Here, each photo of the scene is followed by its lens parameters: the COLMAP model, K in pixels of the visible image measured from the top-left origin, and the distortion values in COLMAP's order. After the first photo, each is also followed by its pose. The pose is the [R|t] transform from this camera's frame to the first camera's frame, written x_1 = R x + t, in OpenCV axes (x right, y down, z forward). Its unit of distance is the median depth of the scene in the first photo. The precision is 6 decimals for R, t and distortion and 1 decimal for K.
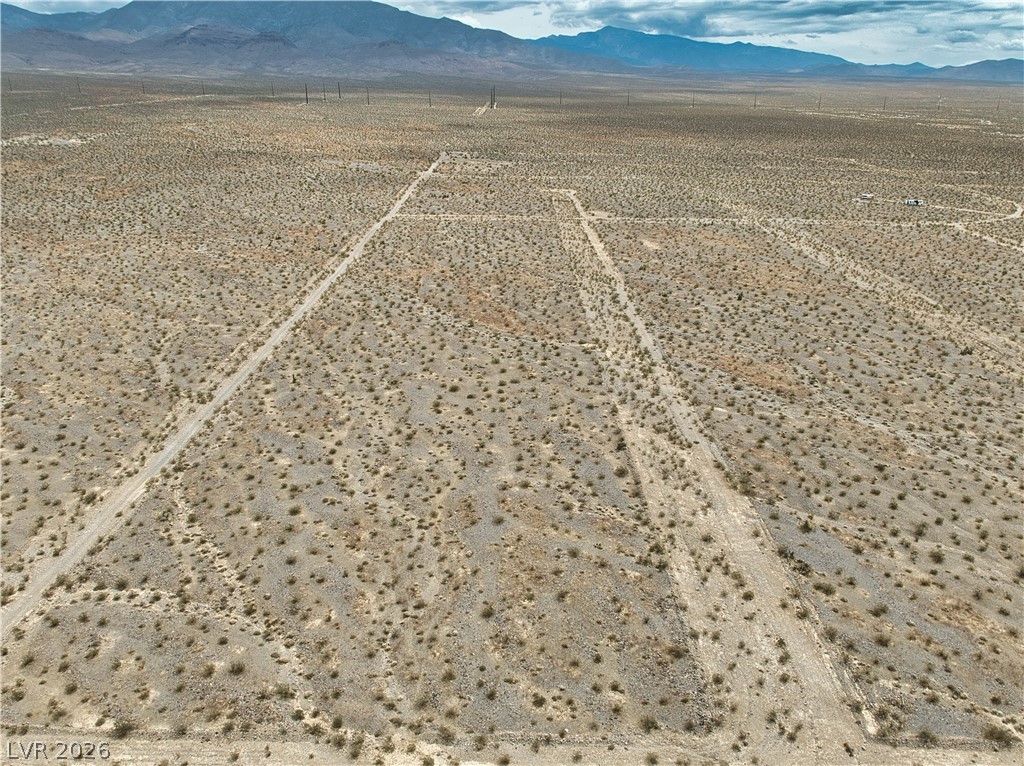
lens RADIAL K [[733.4, 0, 515.8], [0, 733.4, 383.6], [0, 0, 1]] dist [-0.039164, -0.007513]
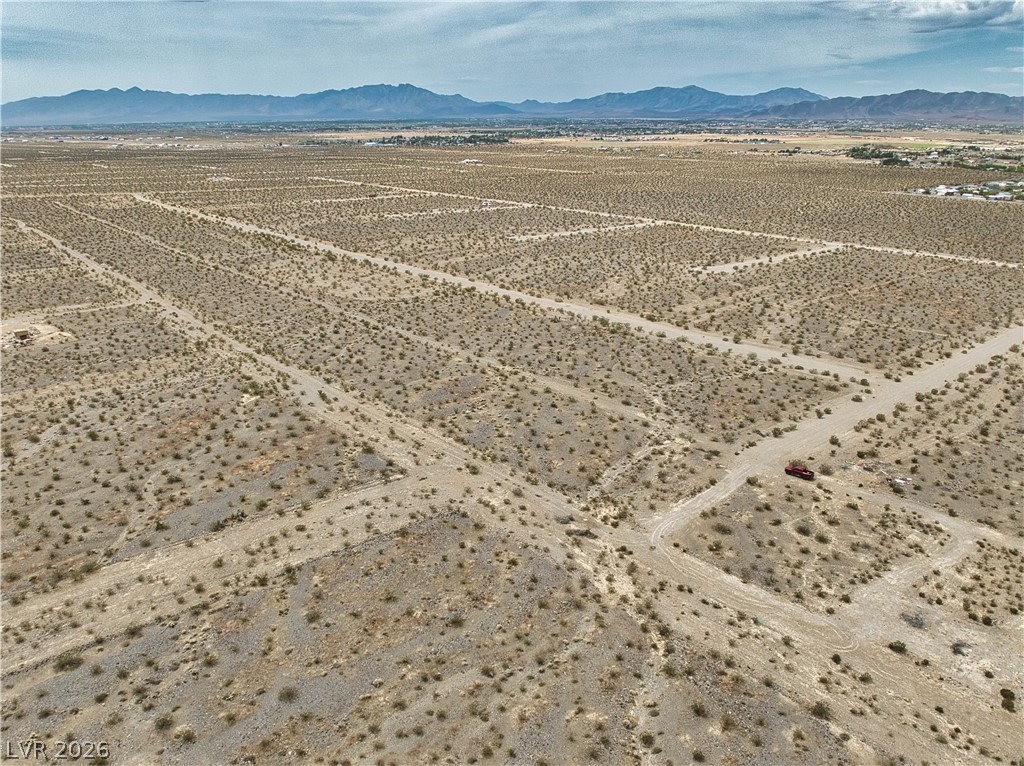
lens RADIAL K [[722.5, 0, 513.3], [0, 722.5, 423.0], [0, 0, 1]] dist [-0.041092, -0.007455]
pose [[-0.654364, -0.283986, 0.700828, -0.522026], [0.261412, 0.784702, 0.562055, -0.313086], [-0.709557, 0.550994, -0.439244, 0.936391]]
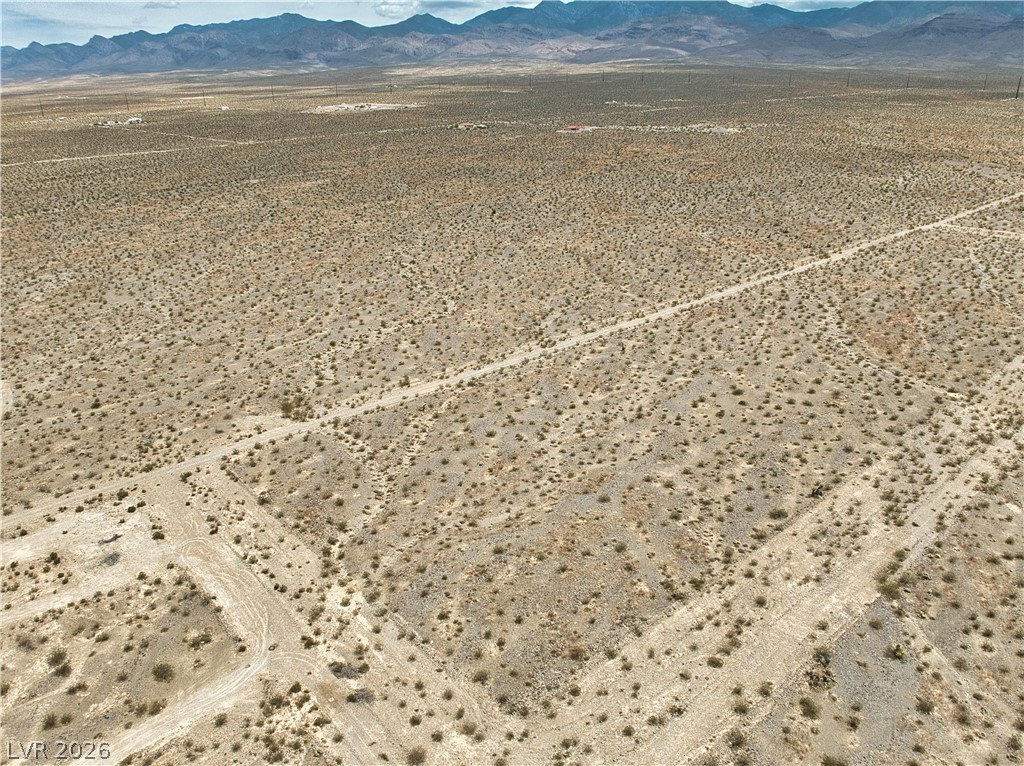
lens RADIAL K [[727.3, 0, 513.0], [0, 727.3, 401.6], [0, 0, 1]] dist [-0.045538, 0.000553]
pose [[0.656749, 0.271277, -0.703626, 0.548113], [-0.246973, 0.958972, 0.139205, -0.056384], [0.712520, 0.082354, 0.696802, 0.156303]]
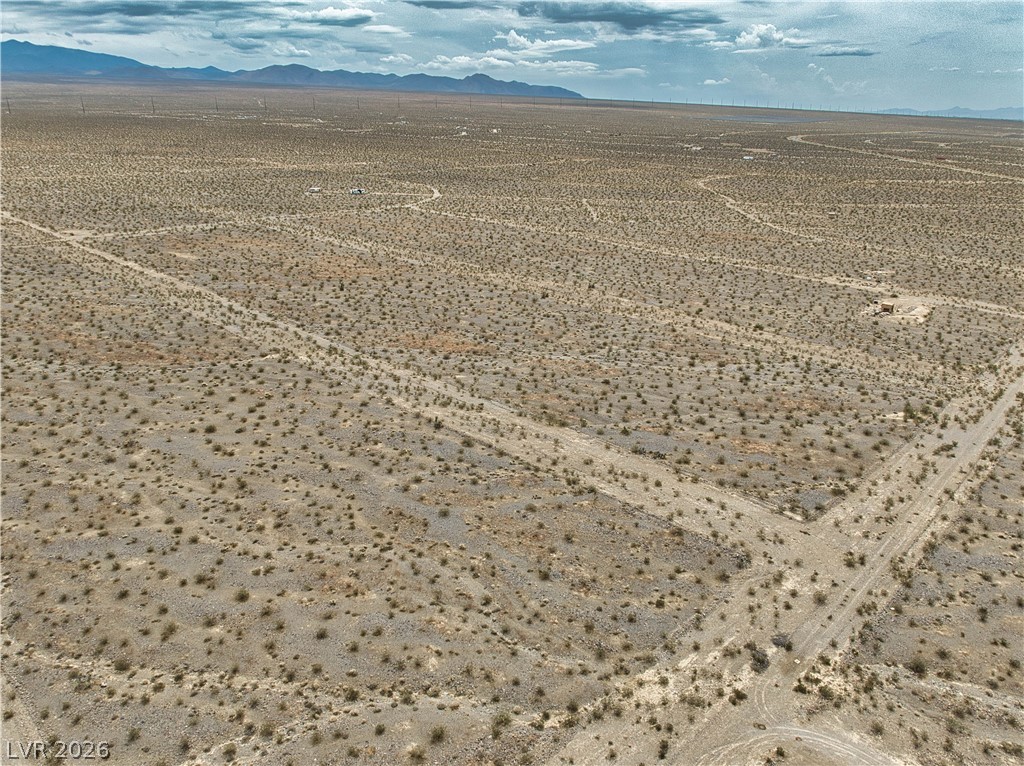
lens RADIAL K [[727.3, 0, 513.0], [0, 727.3, 401.6], [0, 0, 1]] dist [-0.045538, 0.000553]
pose [[0.684345, -0.260407, 0.681072, -0.558768], [0.244965, 0.961872, 0.121629, -0.055100], [-0.686778, 0.083603, 0.722043, 0.186452]]
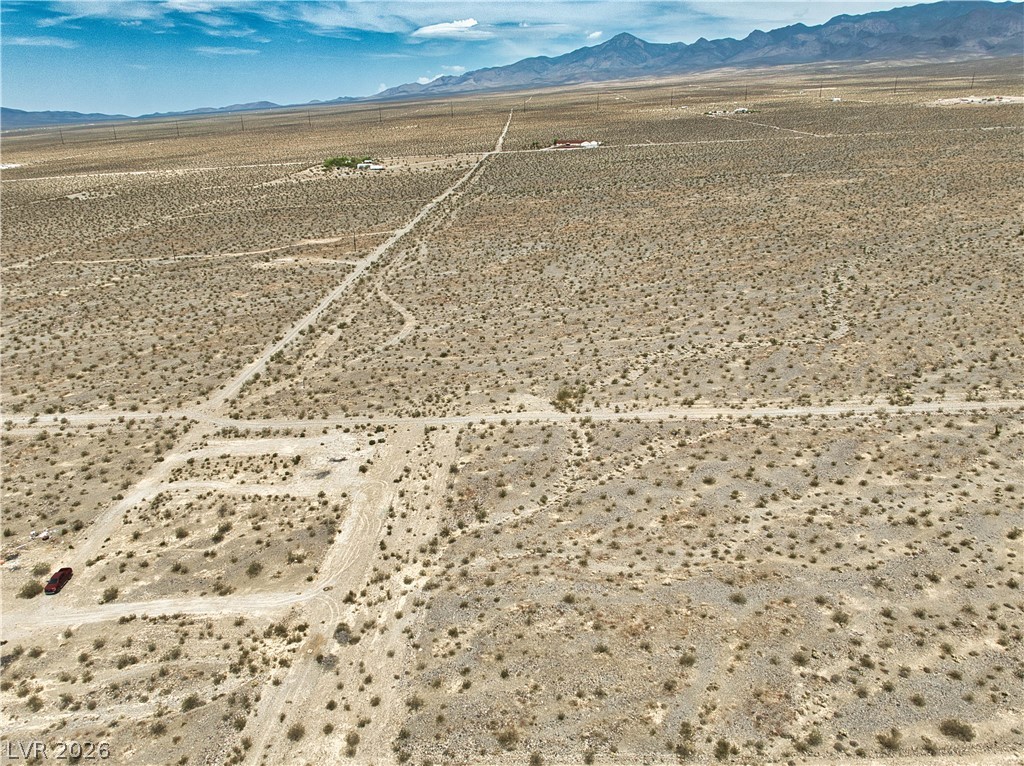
lens RADIAL K [[721.5, 0, 515.9], [0, 721.5, 408.7], [0, 0, 1]] dist [-0.042306, 0.002002]
pose [[-0.040147, 0.376017, -0.925743, 0.613389], [-0.319741, 0.872938, 0.368435, -0.205014], [0.946654, 0.310789, 0.085182, 0.583149]]
